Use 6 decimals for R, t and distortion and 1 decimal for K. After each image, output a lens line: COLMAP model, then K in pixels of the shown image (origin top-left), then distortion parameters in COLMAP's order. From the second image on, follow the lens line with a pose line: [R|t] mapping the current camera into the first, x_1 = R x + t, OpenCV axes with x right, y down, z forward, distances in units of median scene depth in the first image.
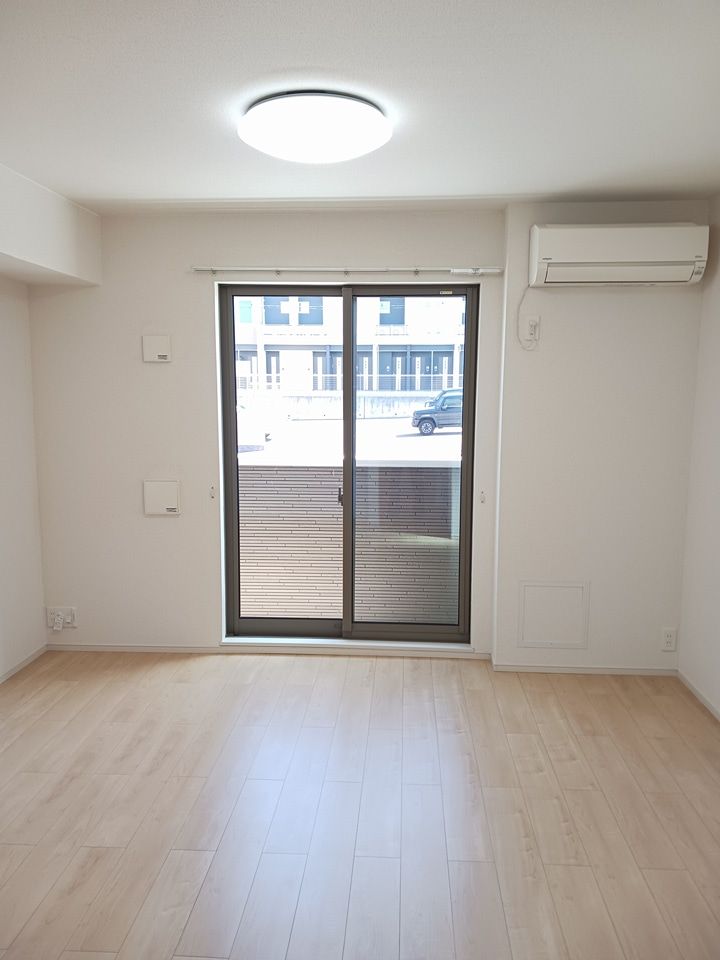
lens RADIAL K [[761.9, 0, 360.6], [0, 761.9, 481.1], [0, 0, 1]] dist [-0.004656, -0.001204]
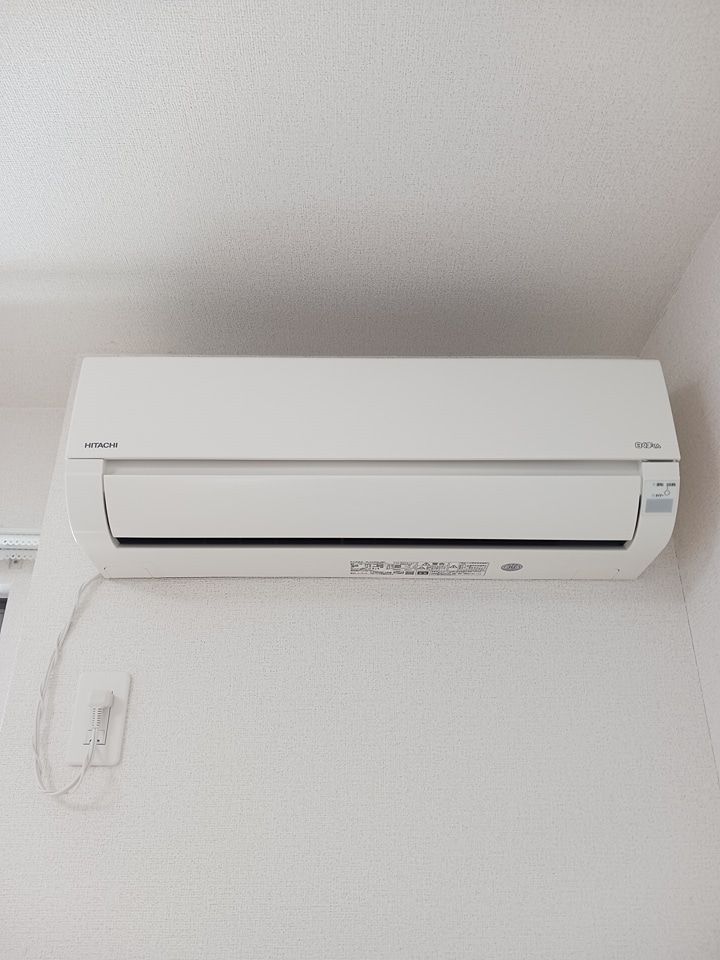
lens RADIAL K [[761.9, 0, 359.3], [0, 761.9, 479.9], [0, 0, 1]] dist [-0.004656, -0.001204]
pose [[0.997526, 0.029443, 0.063841, 0.317001], [0.009574, 0.842722, -0.538264, -0.134477], [-0.069649, 0.537544, 0.840355, 0.768546]]
